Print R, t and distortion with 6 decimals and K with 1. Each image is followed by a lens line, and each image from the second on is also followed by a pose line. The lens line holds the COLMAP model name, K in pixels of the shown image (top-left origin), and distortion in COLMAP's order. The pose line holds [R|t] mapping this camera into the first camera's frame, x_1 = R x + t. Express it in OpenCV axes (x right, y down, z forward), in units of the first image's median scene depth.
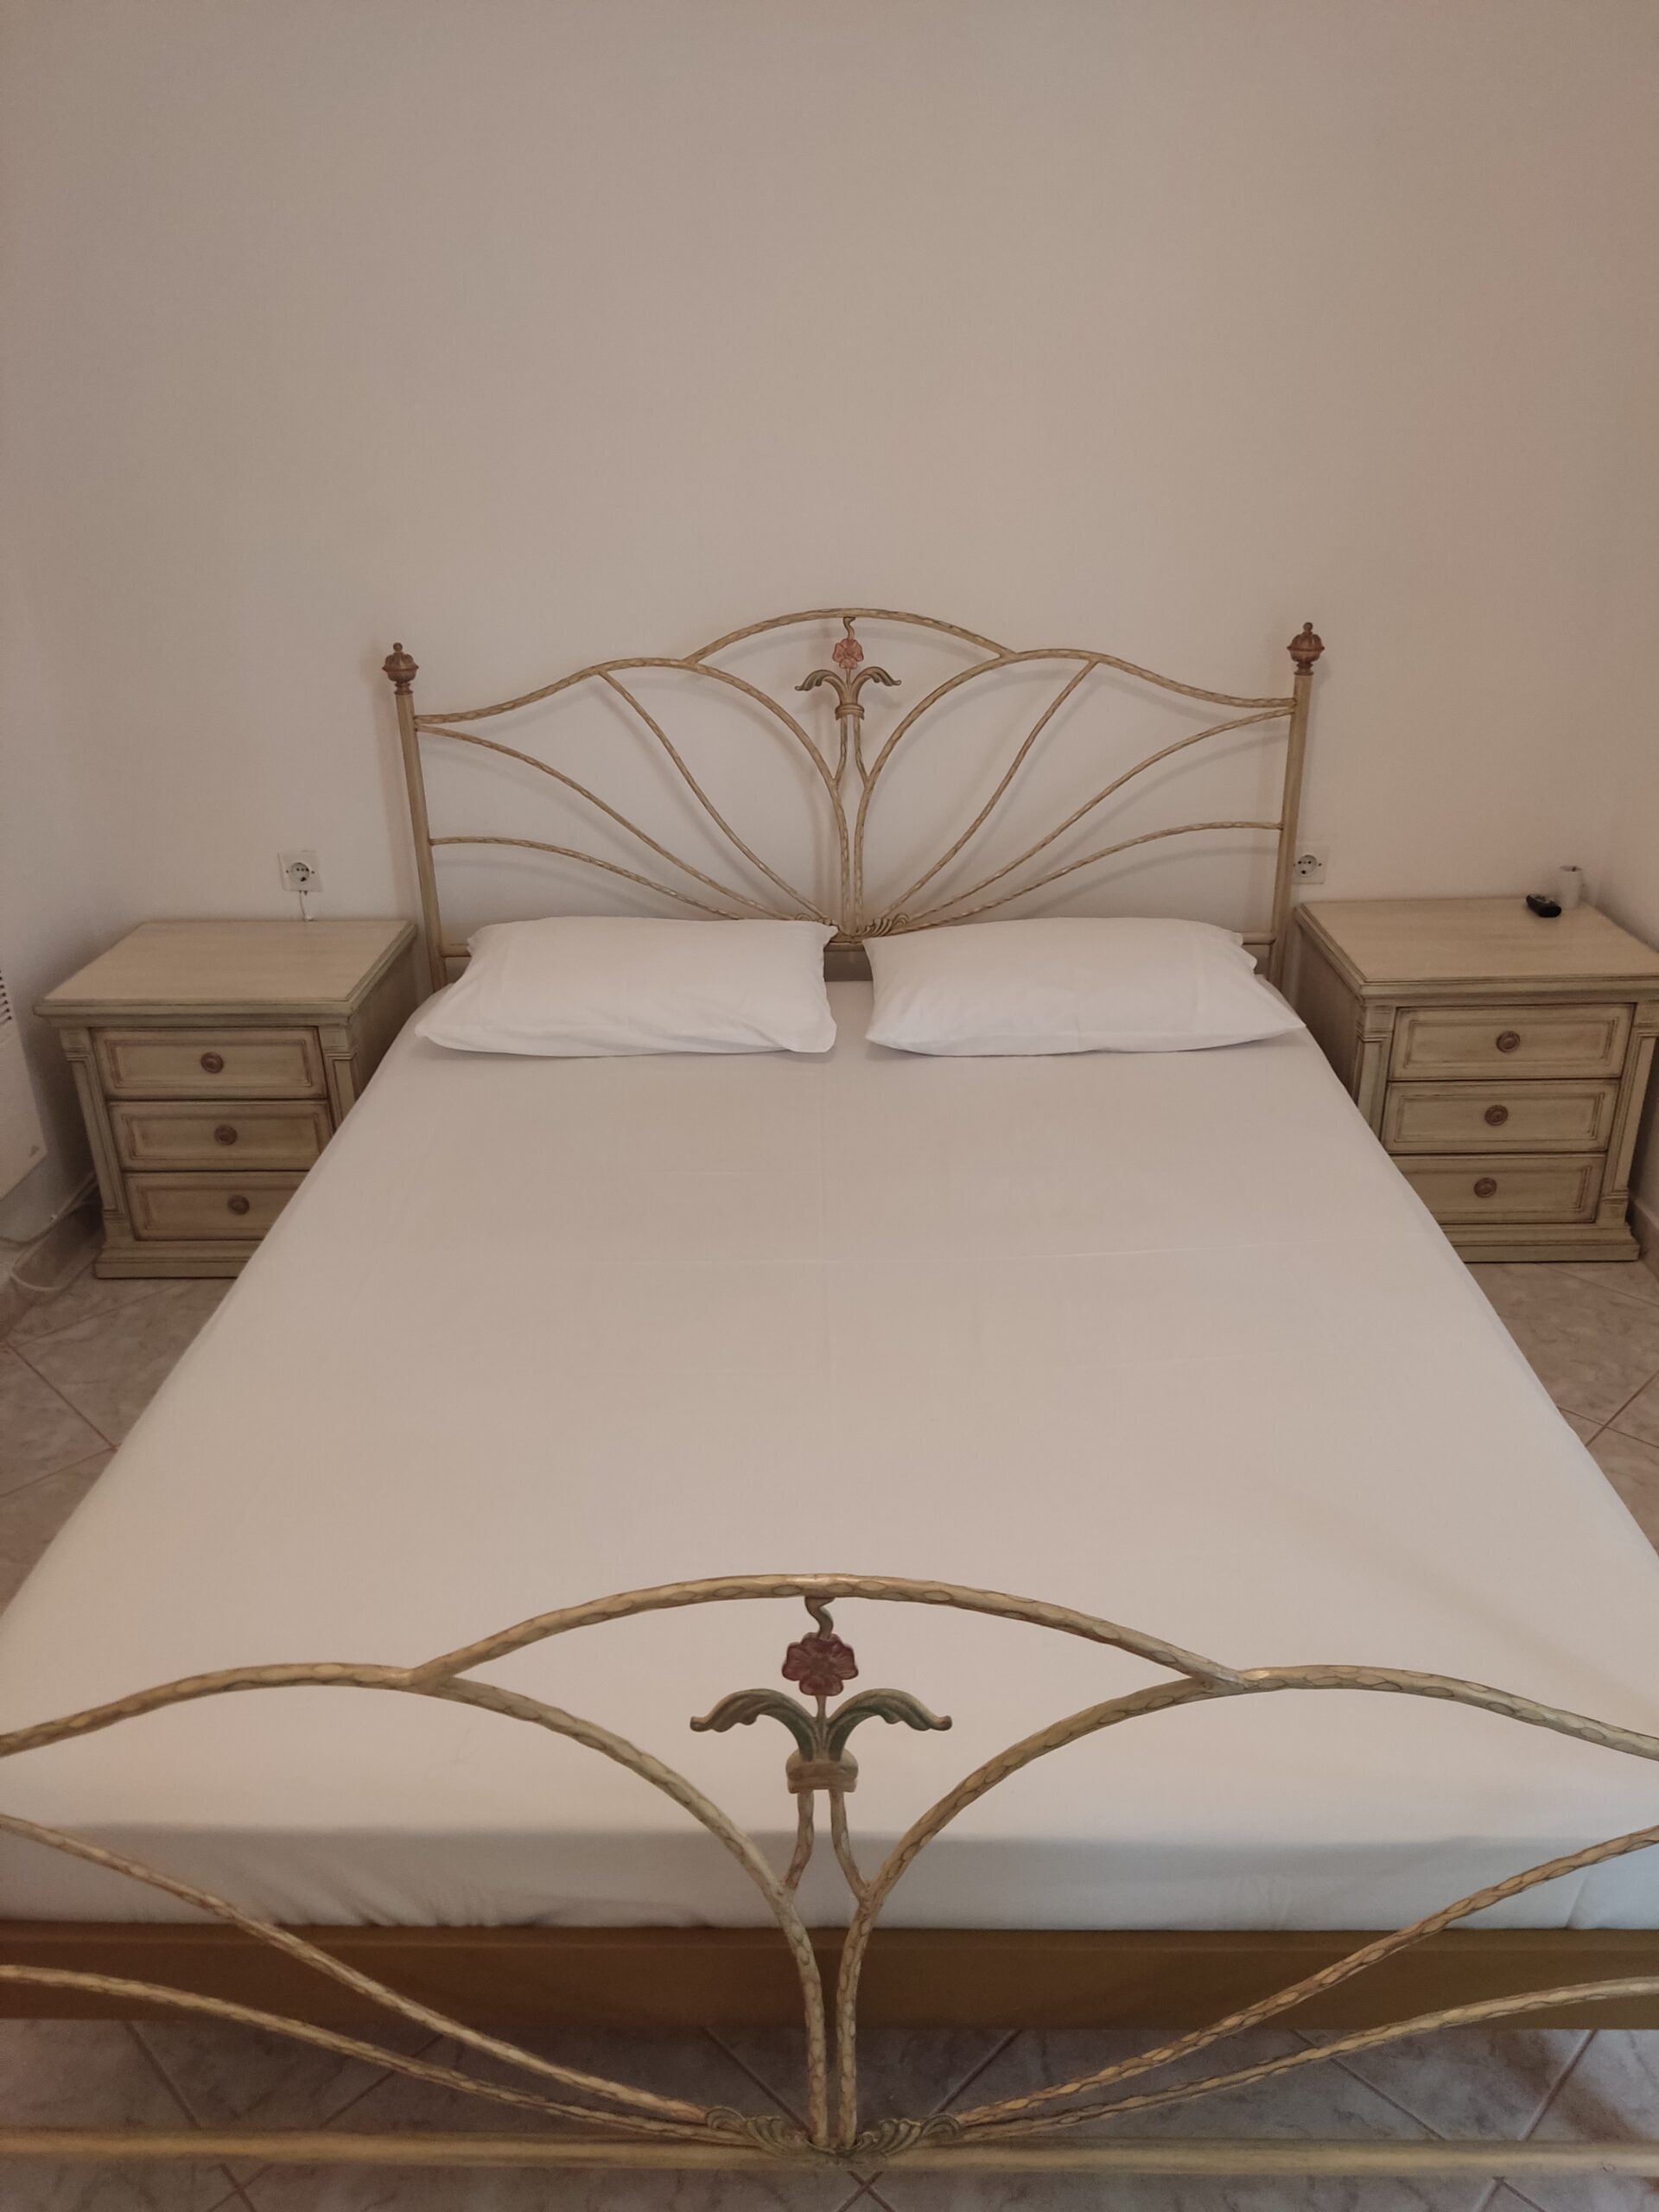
lens RADIAL K [[1644.9, 0, 826.1], [0, 1644.9, 1101.5], [0, 0, 1]] dist [0.093169, -0.137359]
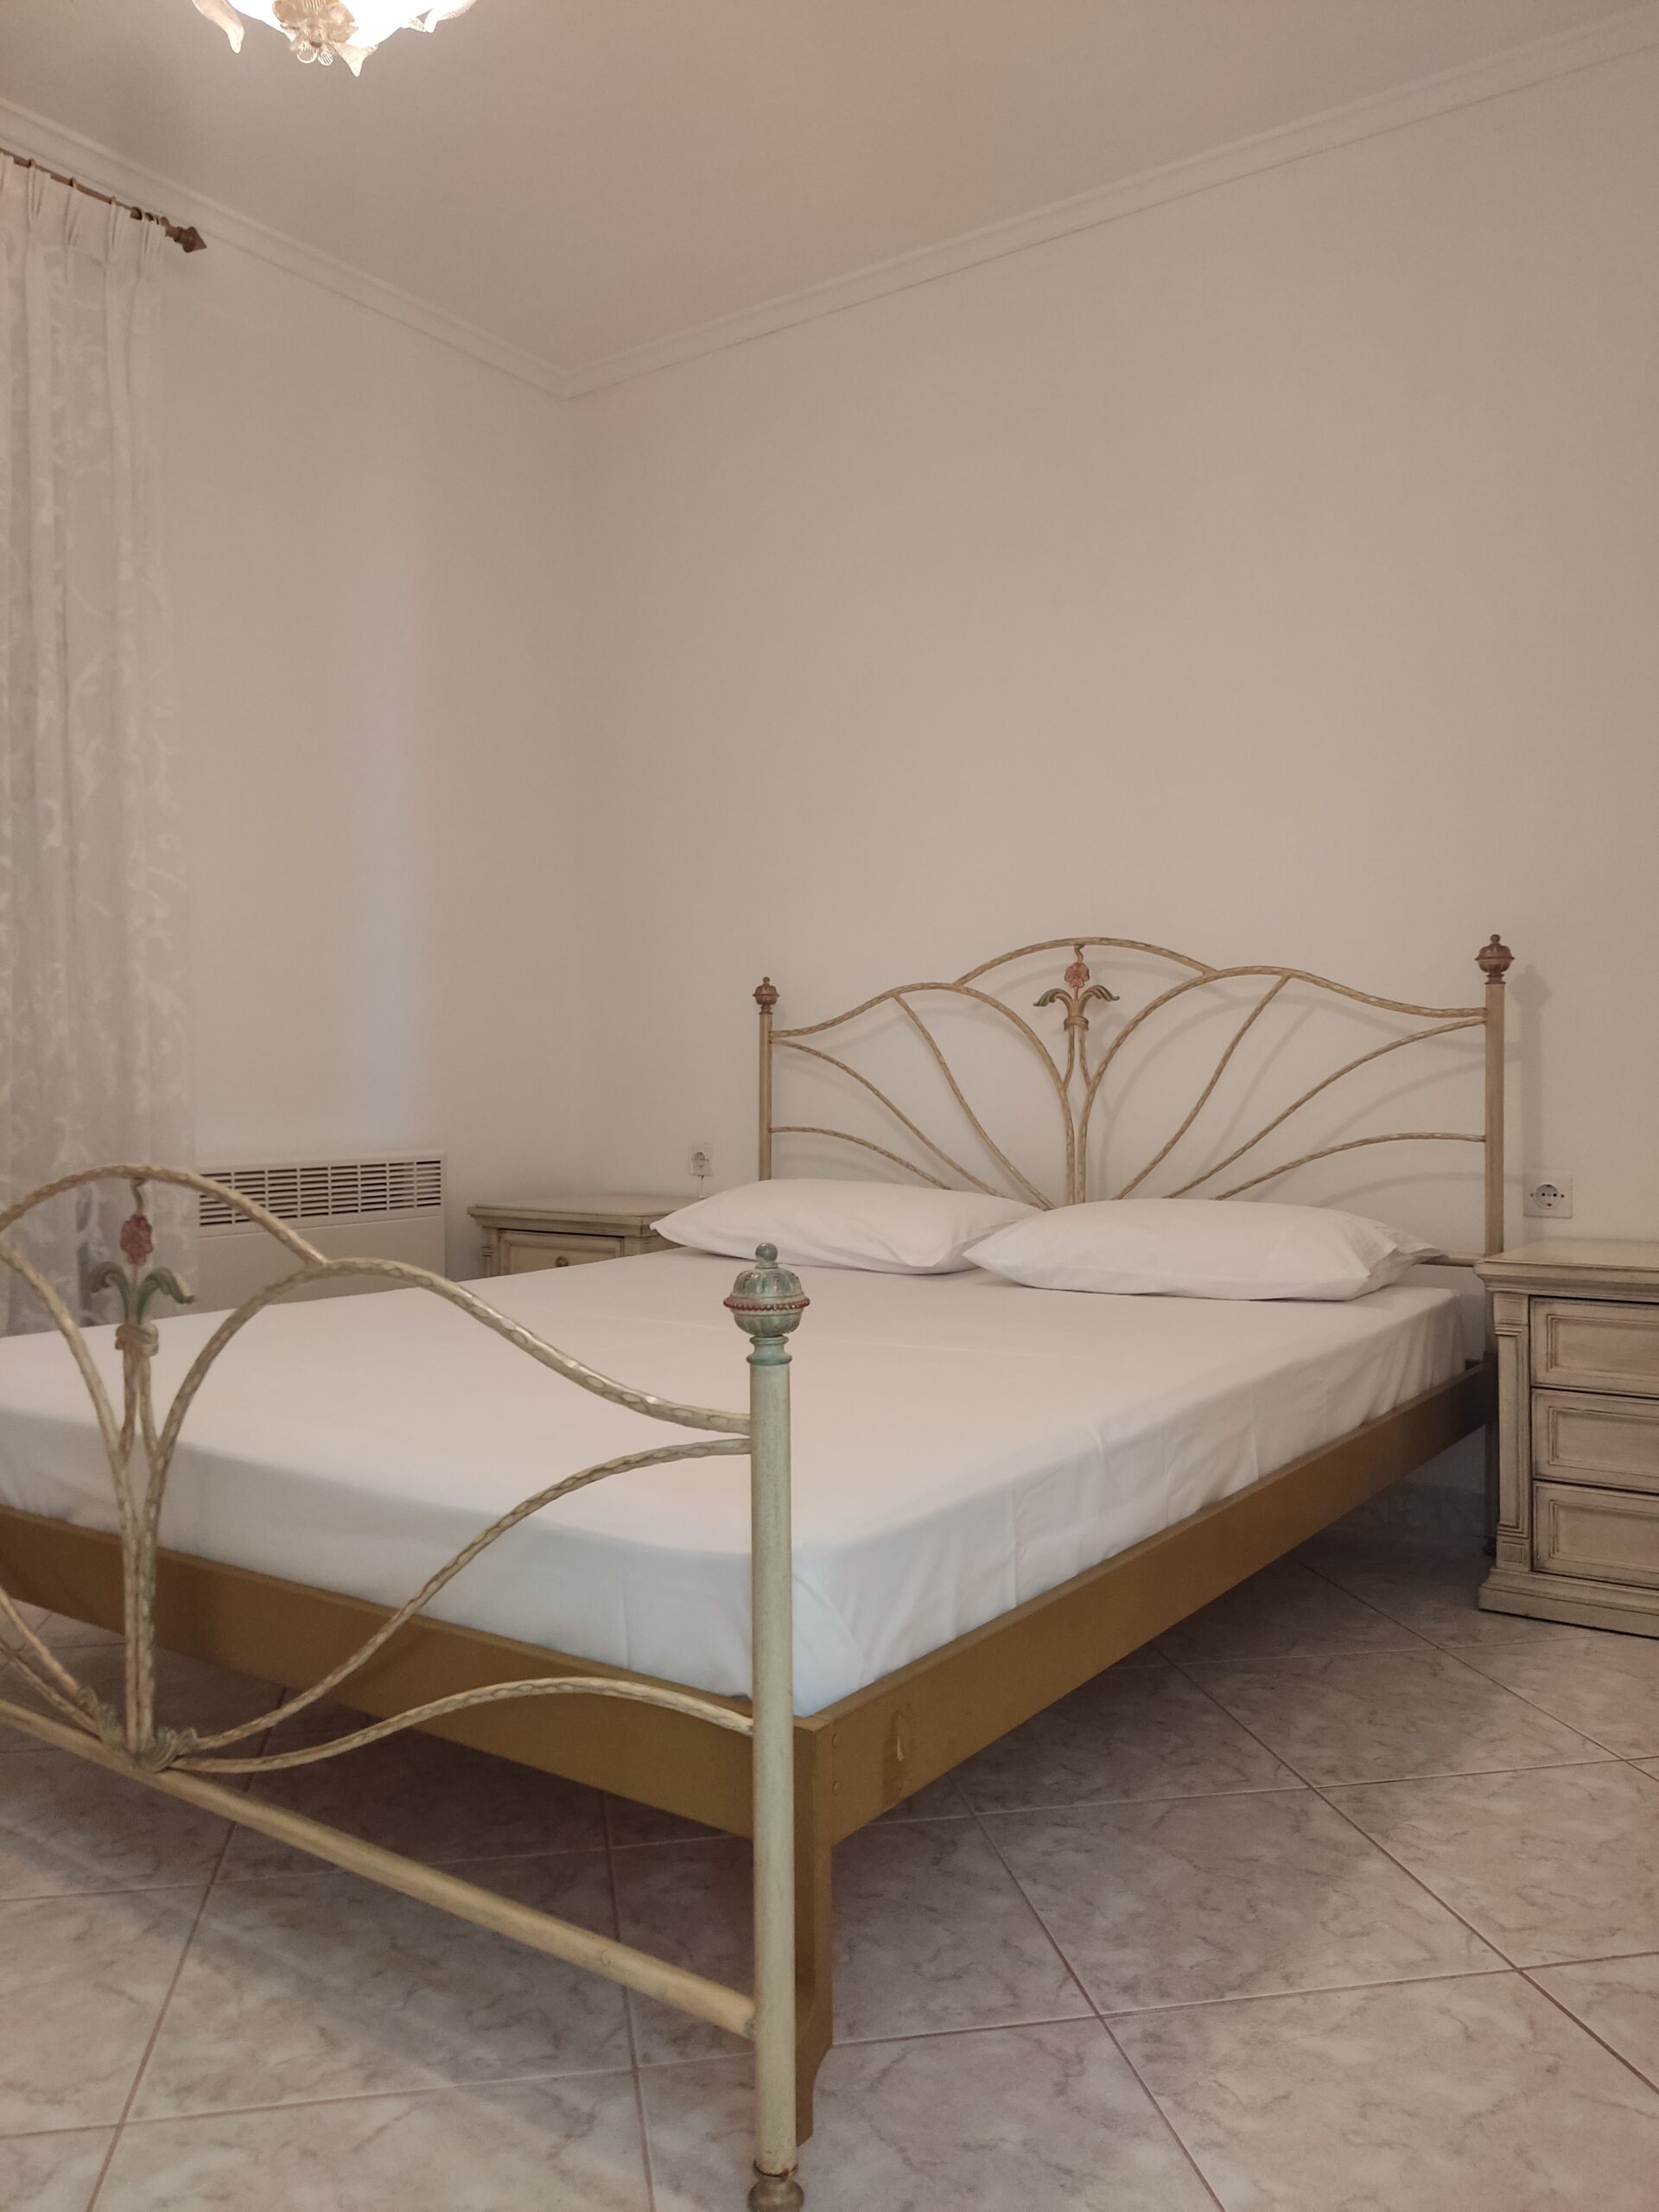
lens RADIAL K [[1644.9, 0, 832.7], [0, 1644.9, 1105.8], [0, 0, 1]] dist [0.093169, -0.137359]
pose [[0.825724, 0.020673, -0.563696, 0.521704], [-0.242075, 0.915612, -0.321022, 0.223041], [0.509490, 0.401532, 0.761047, 0.073411]]
